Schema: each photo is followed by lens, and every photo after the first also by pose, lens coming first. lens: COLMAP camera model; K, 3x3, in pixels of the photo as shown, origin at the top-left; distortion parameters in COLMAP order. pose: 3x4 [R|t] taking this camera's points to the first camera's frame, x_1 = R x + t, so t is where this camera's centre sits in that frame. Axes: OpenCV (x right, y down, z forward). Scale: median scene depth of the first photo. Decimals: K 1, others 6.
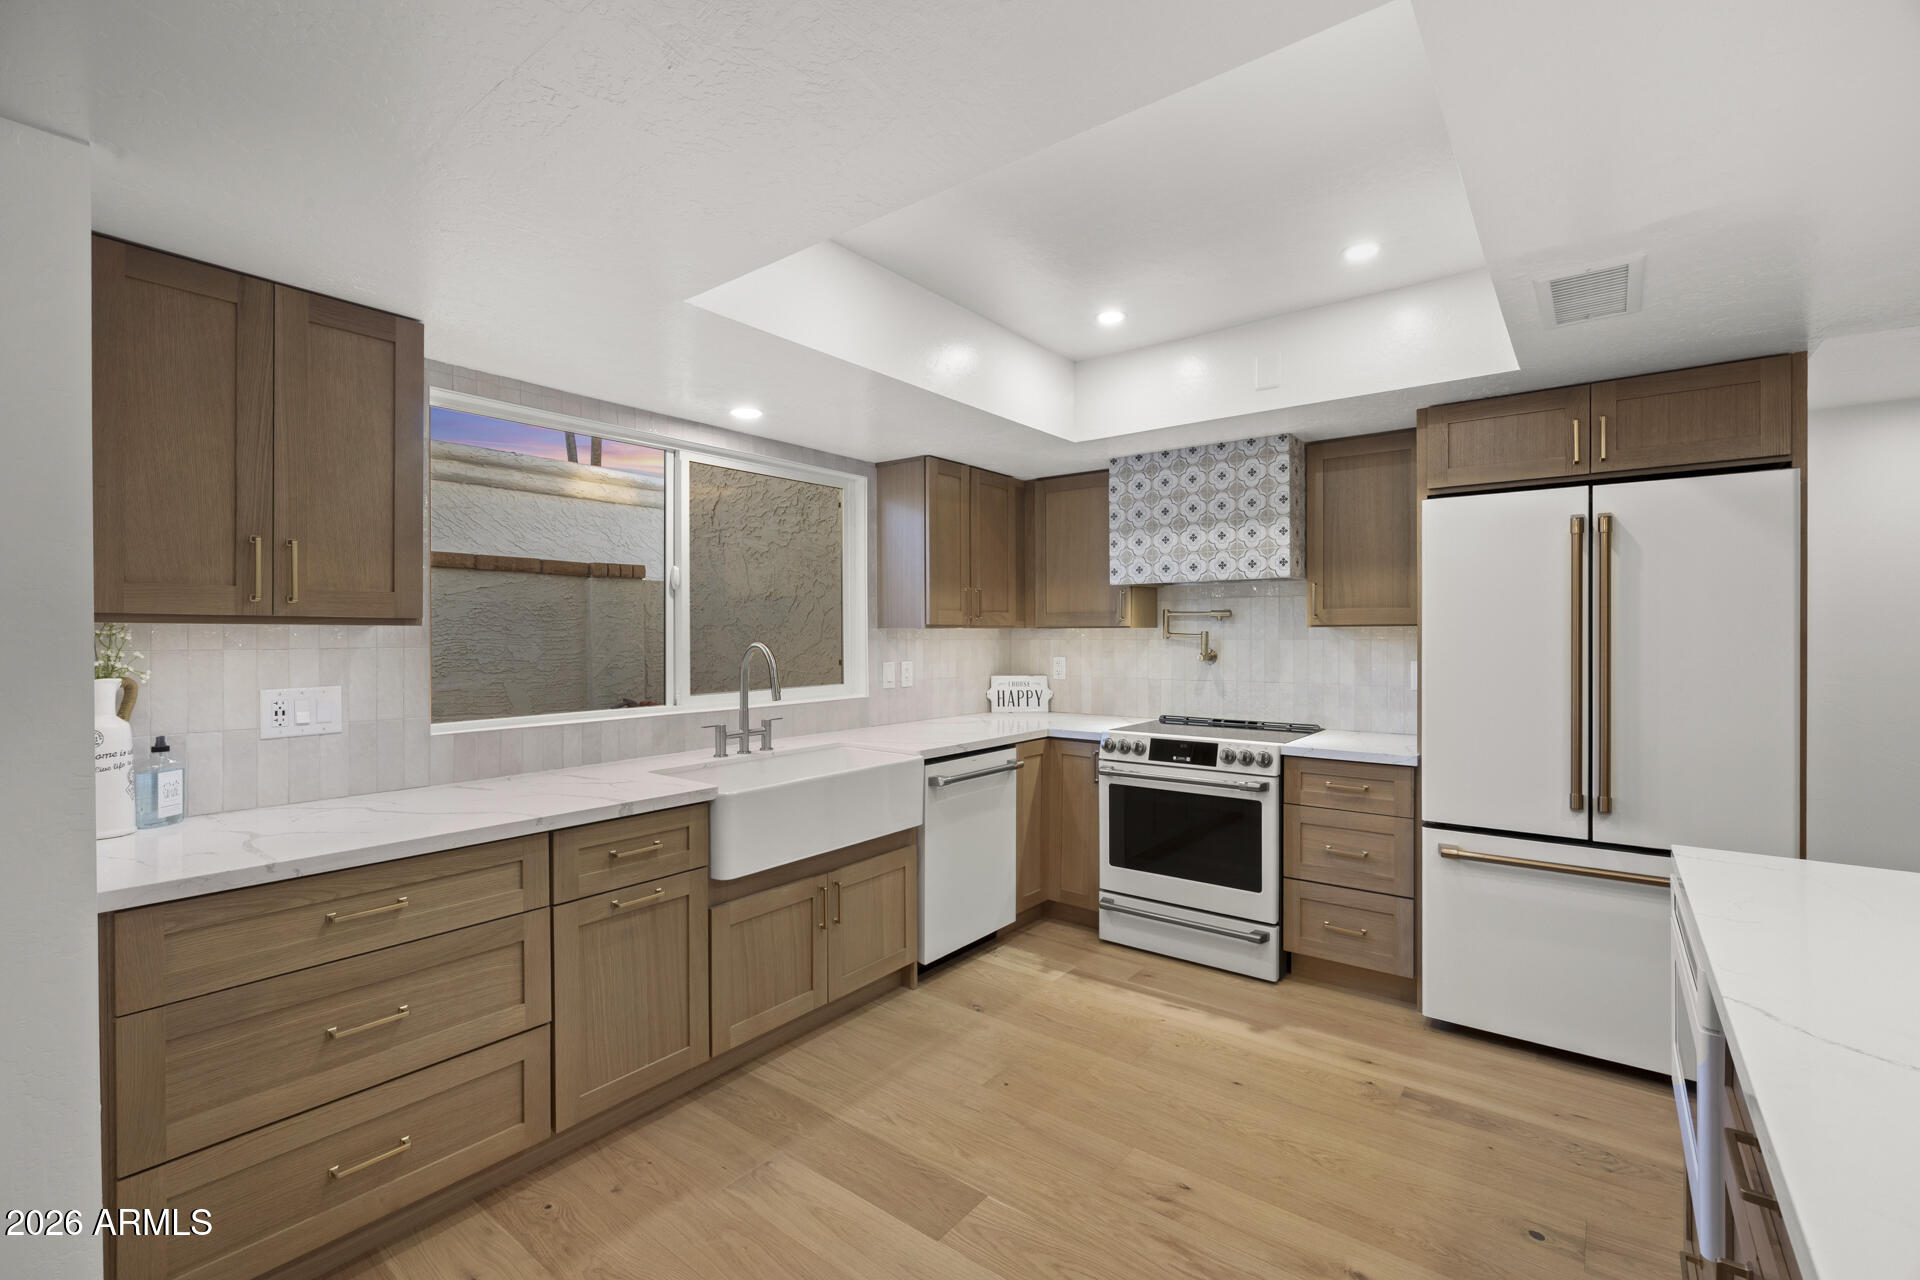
lens RADIAL K [[822.8, 0, 967.7], [0, 822.8, 638.6], [0, 0, 1]] dist [-0.005920, 0.002559]
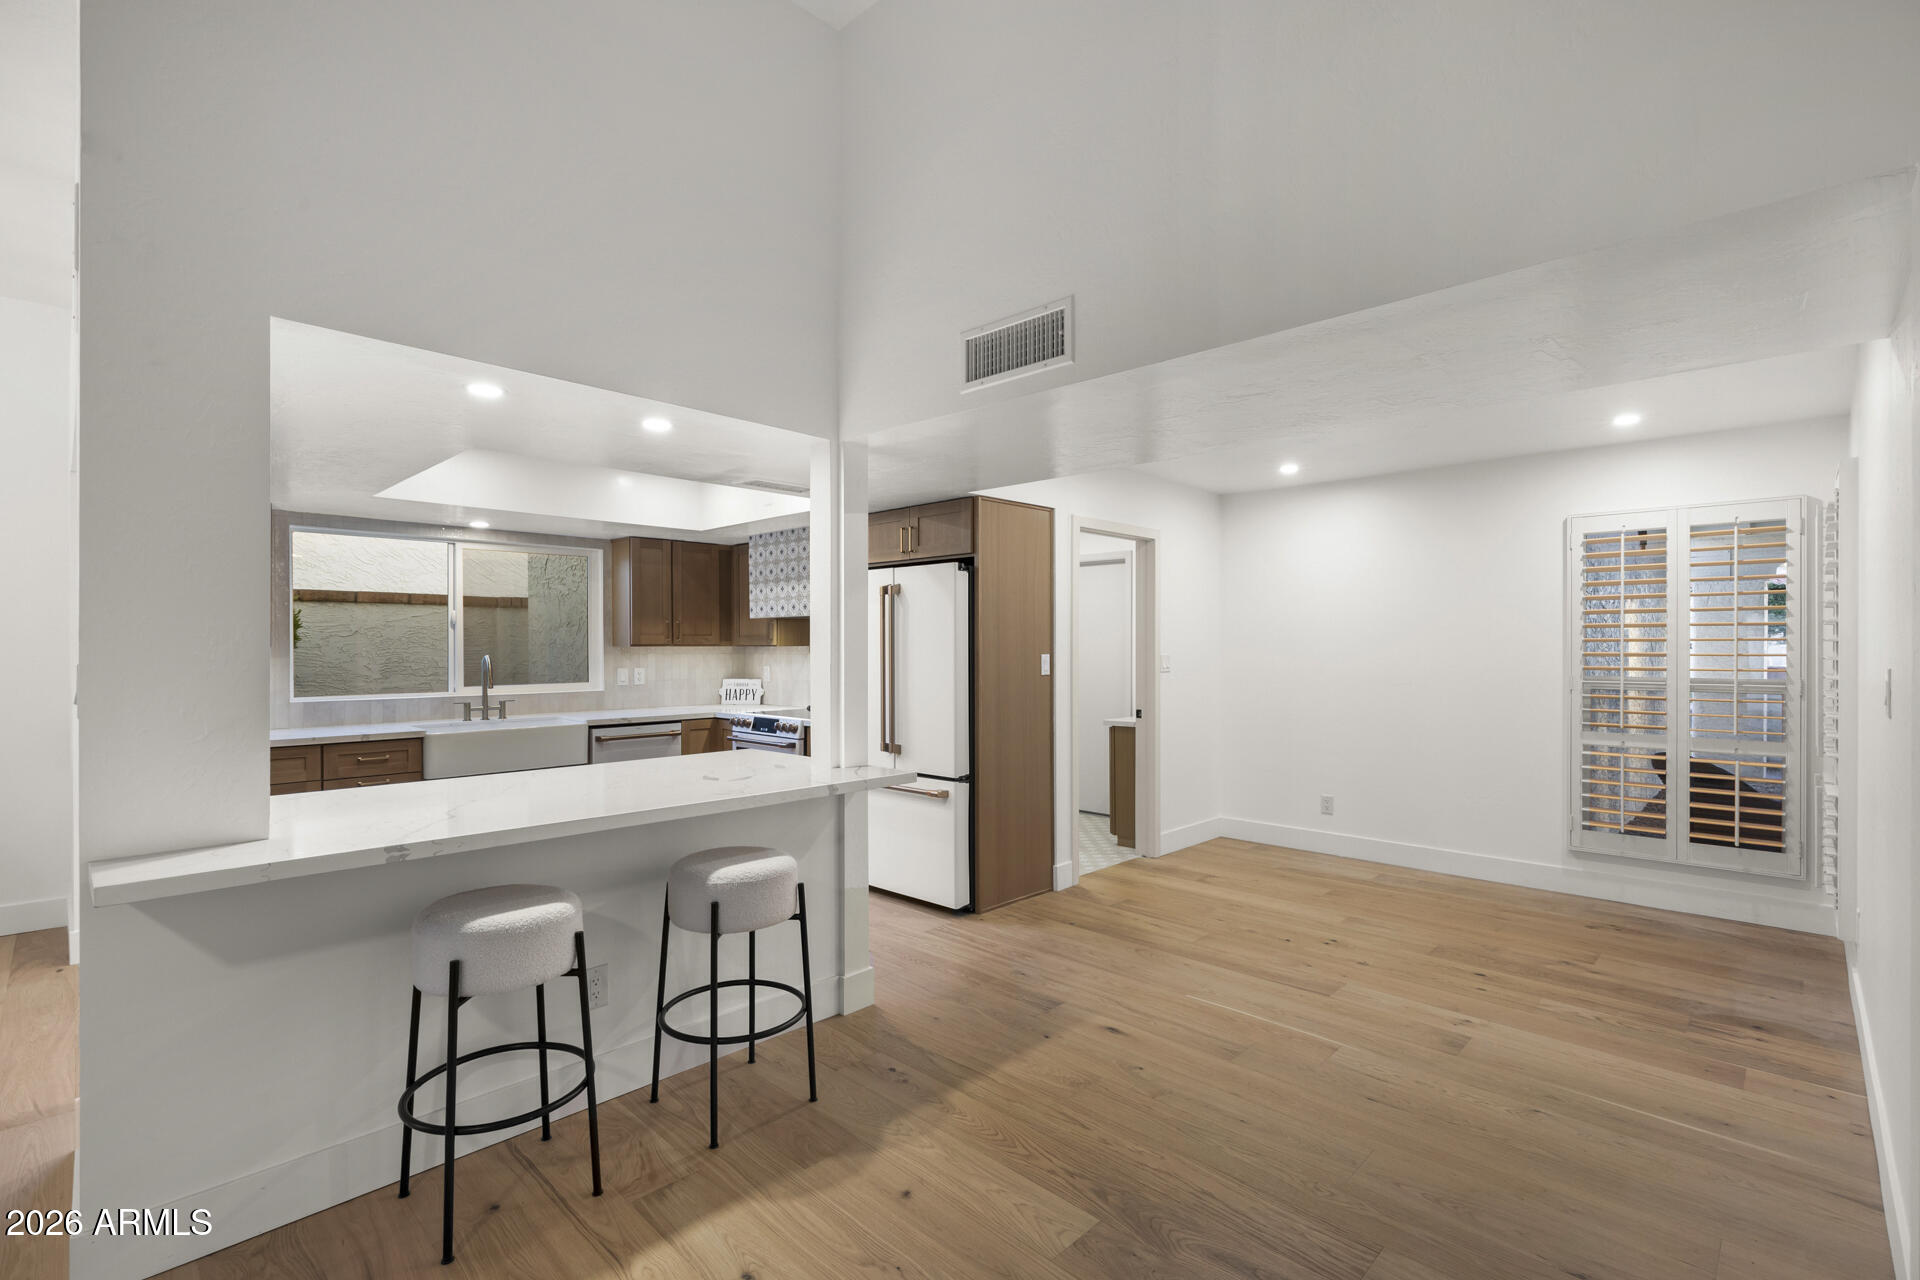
lens RADIAL K [[869.6, 0, 962.8], [0, 869.6, 650.0], [0, 0, 1]] dist [0.001516, 0.000005]
pose [[0.993953, 0.000414, -0.109809, 0.817859], [-0.000448, 1.000000, -0.000286, -0.006690], [0.109808, 0.000333, 0.993953, -0.622224]]
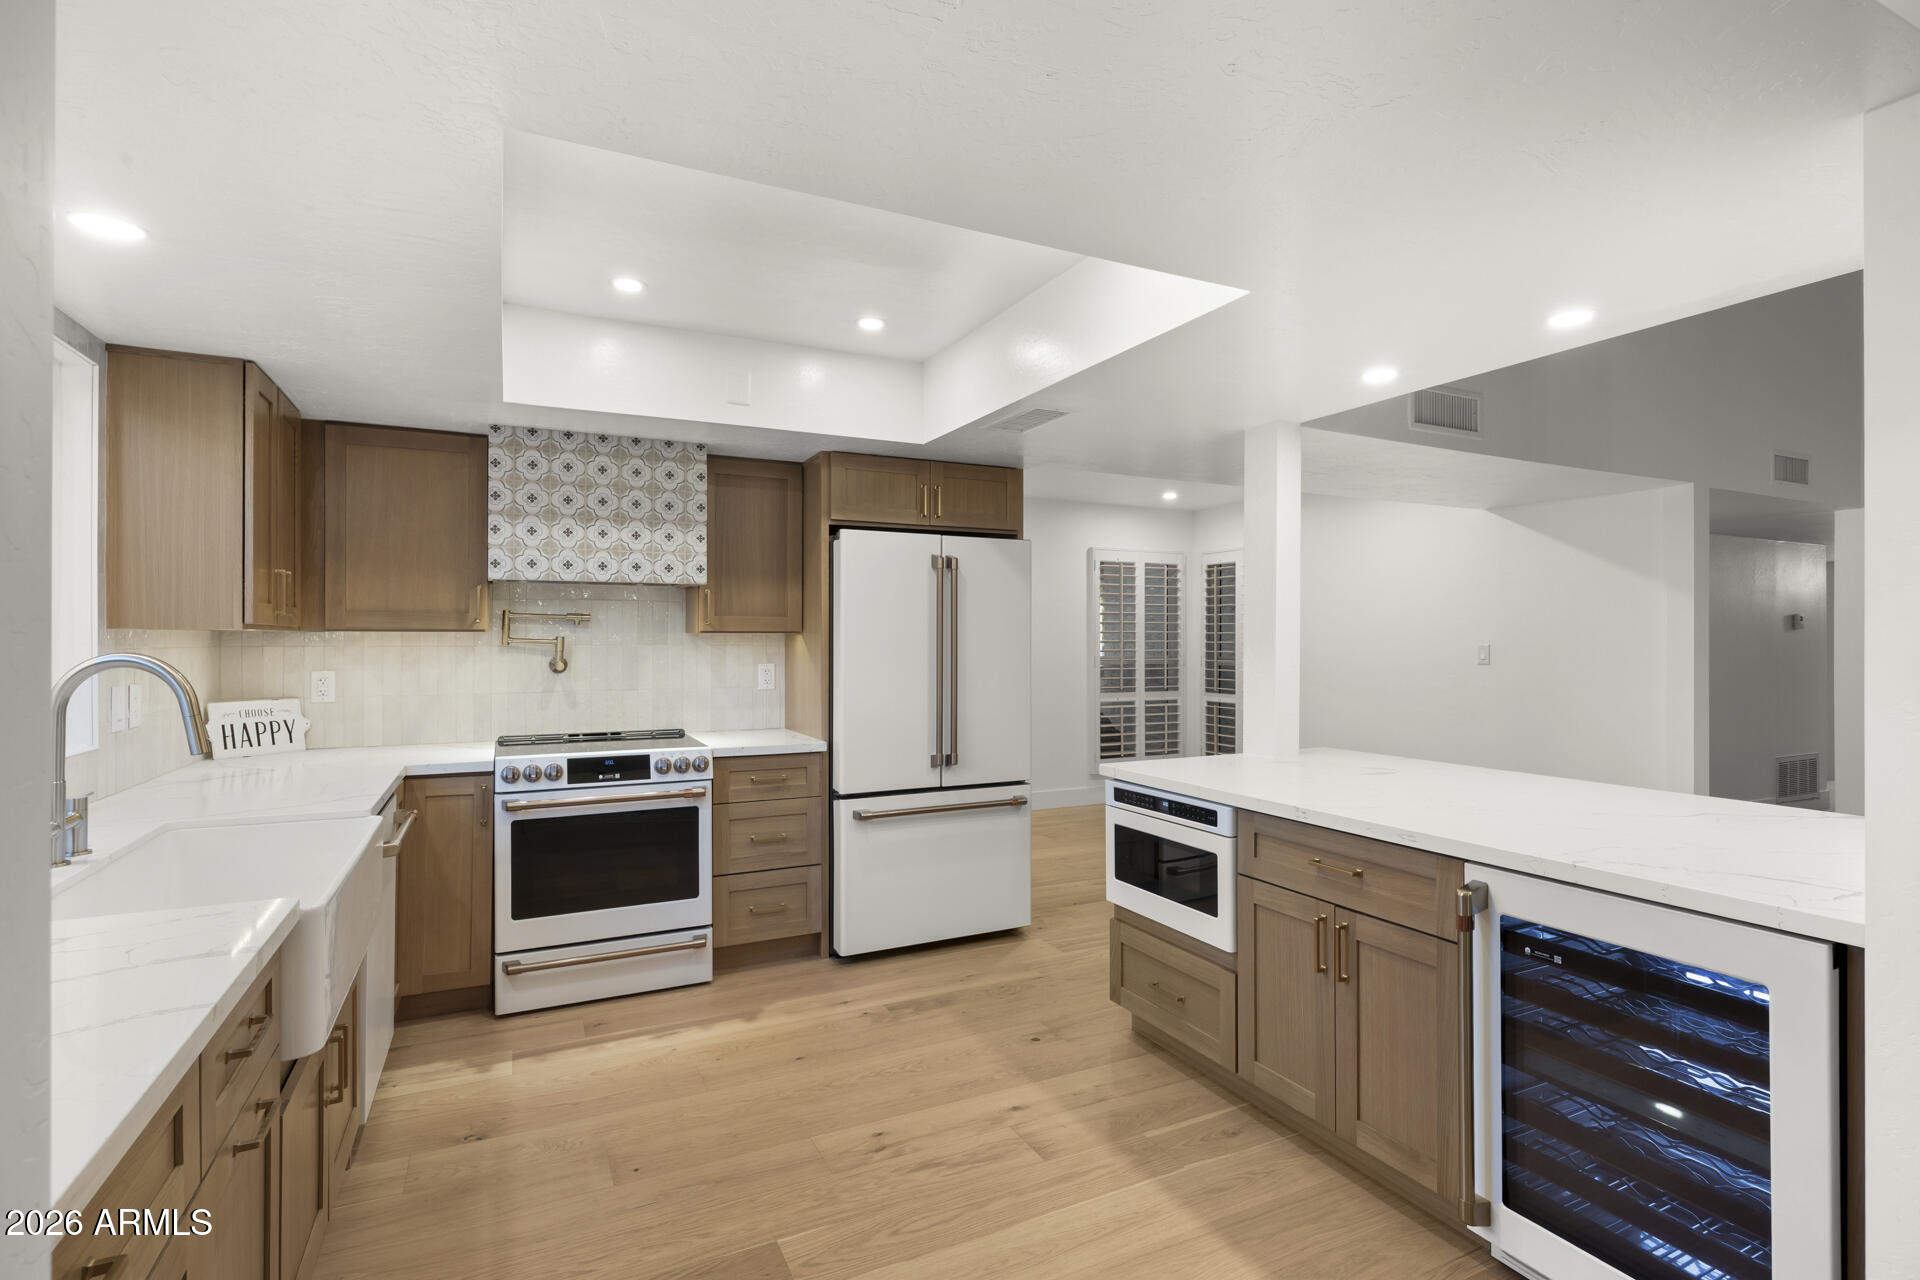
lens RADIAL K [[919.0, 0, 957.9], [0, 919.0, 636.5], [0, 0, 1]] dist [-0.003137, 0.000422]
pose [[0.444936, 0.003591, 0.895555, -0.474357], [0.002902, 0.999981, -0.005451, -0.002302], [-0.895558, 0.005025, 0.444917, 0.199899]]
